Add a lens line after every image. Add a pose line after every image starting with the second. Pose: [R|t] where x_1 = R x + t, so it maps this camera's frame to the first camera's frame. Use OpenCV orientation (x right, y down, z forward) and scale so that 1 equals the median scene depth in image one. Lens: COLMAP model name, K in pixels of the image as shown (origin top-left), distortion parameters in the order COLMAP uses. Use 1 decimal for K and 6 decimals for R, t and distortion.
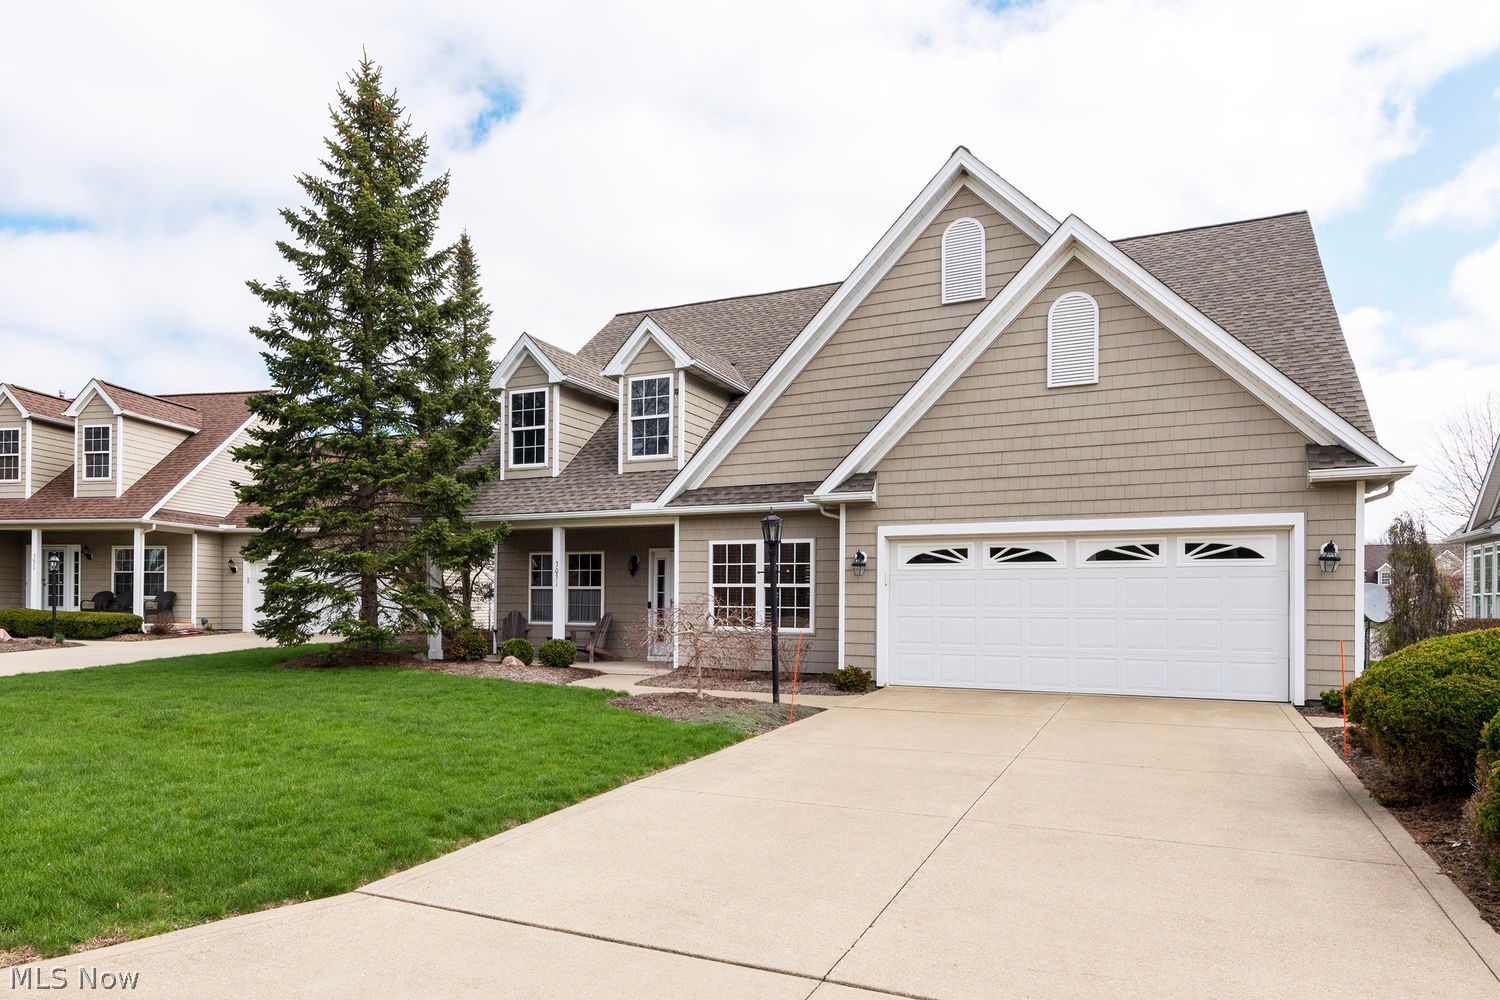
lens RADIAL K [[969.2, 0, 699.4], [0, 969.2, 640.5], [0, 0, 1]] dist [0.006153, -0.000137]
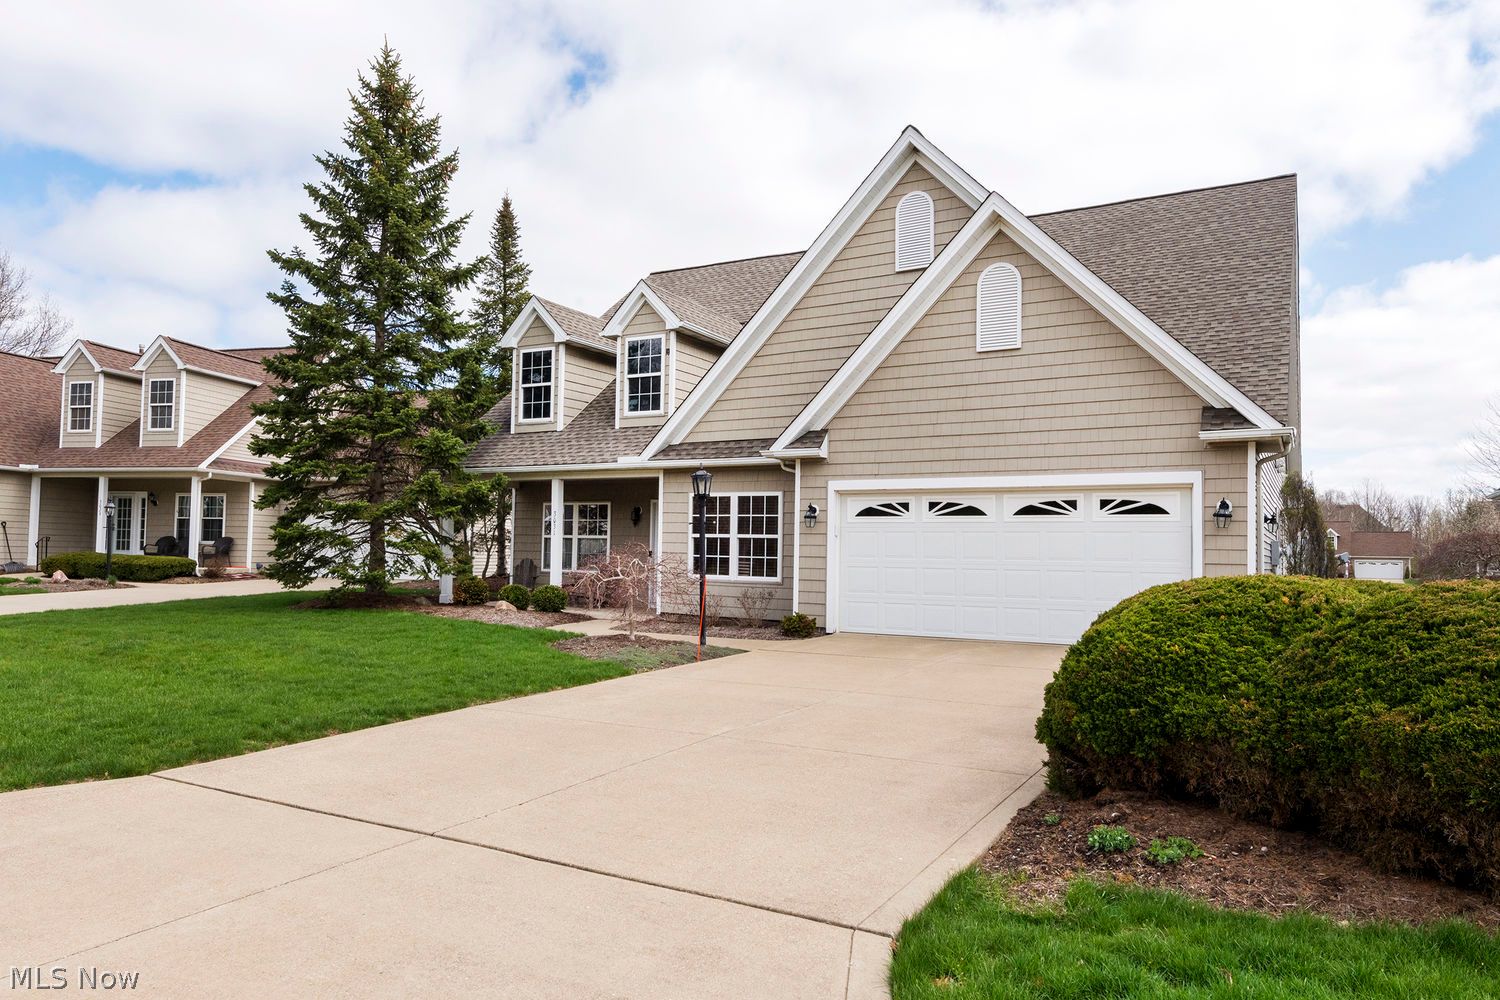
lens RADIAL K [[1011.4, 0, 777.5], [0, 1011.4, 558.8], [0, 0, 1]] dist [0.007989, -0.001258]
pose [[0.998490, 0.010932, -0.053841, 0.175126], [-0.012823, 0.999308, -0.034904, 0.005588], [0.053422, 0.035542, 0.997939, -0.090775]]
